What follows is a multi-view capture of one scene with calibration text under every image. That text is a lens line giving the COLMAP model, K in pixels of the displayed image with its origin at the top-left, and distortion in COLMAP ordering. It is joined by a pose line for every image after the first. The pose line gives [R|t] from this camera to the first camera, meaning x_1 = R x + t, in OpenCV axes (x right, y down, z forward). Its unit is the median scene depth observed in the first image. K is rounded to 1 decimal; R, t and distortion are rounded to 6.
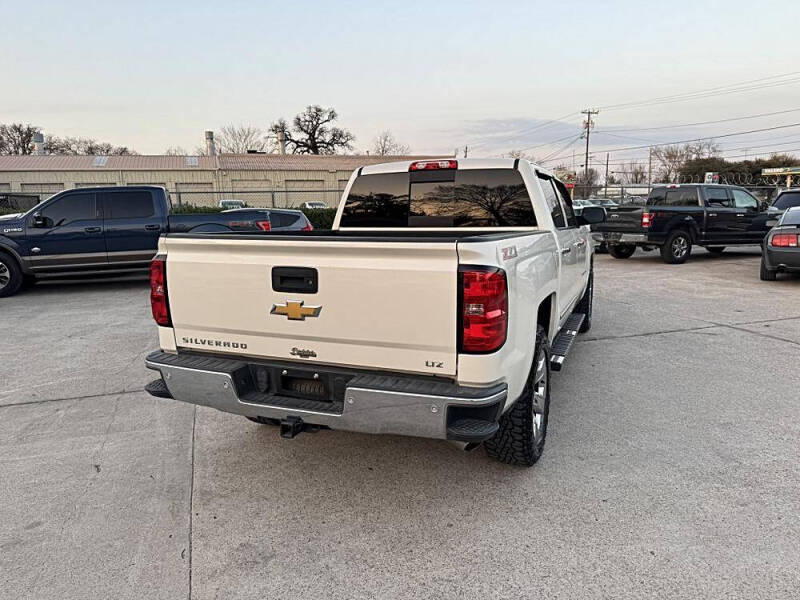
lens RADIAL K [[555.9, 0, 399.6], [0, 555.9, 305.5], [0, 0, 1]] dist [0.072657, -0.098154]
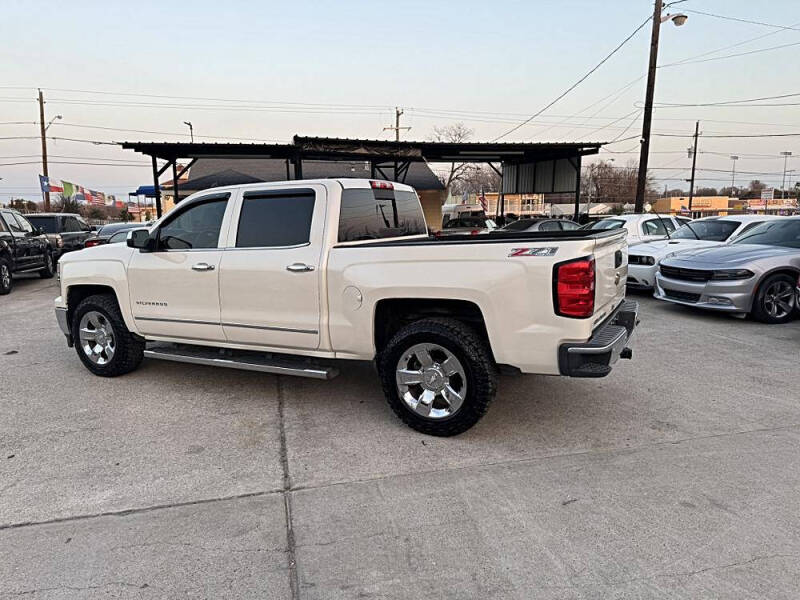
lens RADIAL K [[558.2, 0, 399.5], [0, 558.2, 299.8], [0, 0, 1]] dist [0.077611, -0.106879]
pose [[0.100471, -0.134810, 0.985765, -0.345718], [0.196052, 0.974035, 0.113224, -0.044331], [-0.975433, 0.181886, 0.124292, 0.267702]]
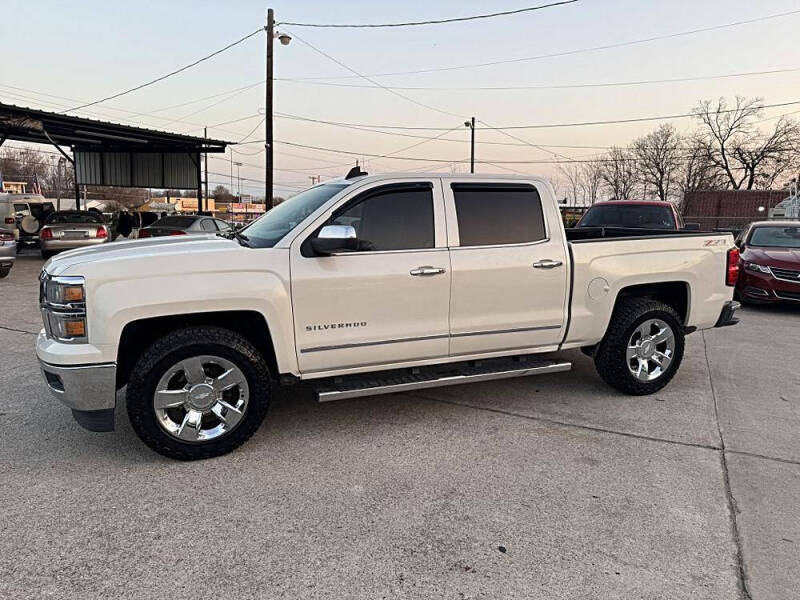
lens RADIAL K [[558.7, 0, 407.1], [0, 558.7, 302.4], [0, 0, 1]] dist [0.059437, -0.075259]
pose [[-0.707695, -0.105560, 0.698587, -0.205078], [0.123990, 0.954874, 0.269893, -0.111057], [-0.695553, 0.277620, -0.662671, 0.625585]]
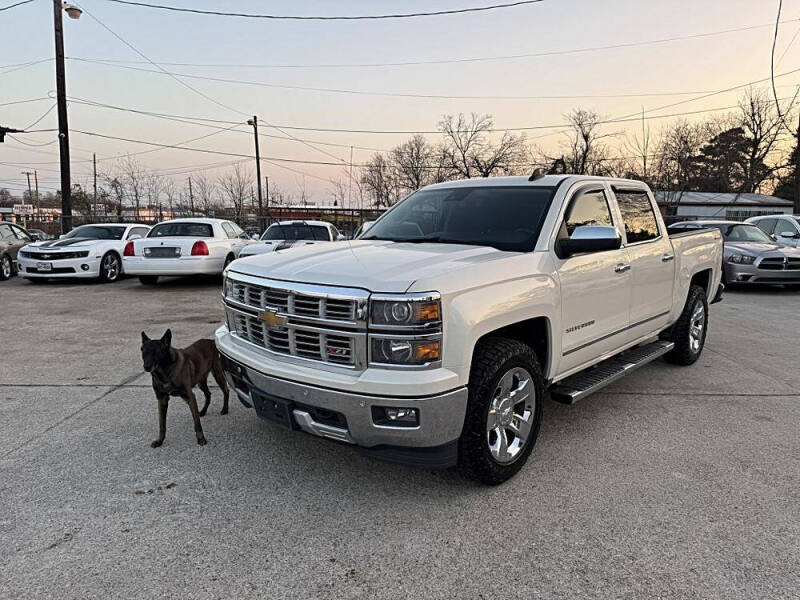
lens RADIAL K [[556.2, 0, 395.8], [0, 556.2, 303.9], [0, 0, 1]] dist [0.068568, -0.084058]
pose [[-0.935693, -0.044083, 0.350050, -0.005366], [0.072081, 0.947351, 0.311977, -0.133582], [-0.345373, 0.317147, -0.883253, 0.742764]]
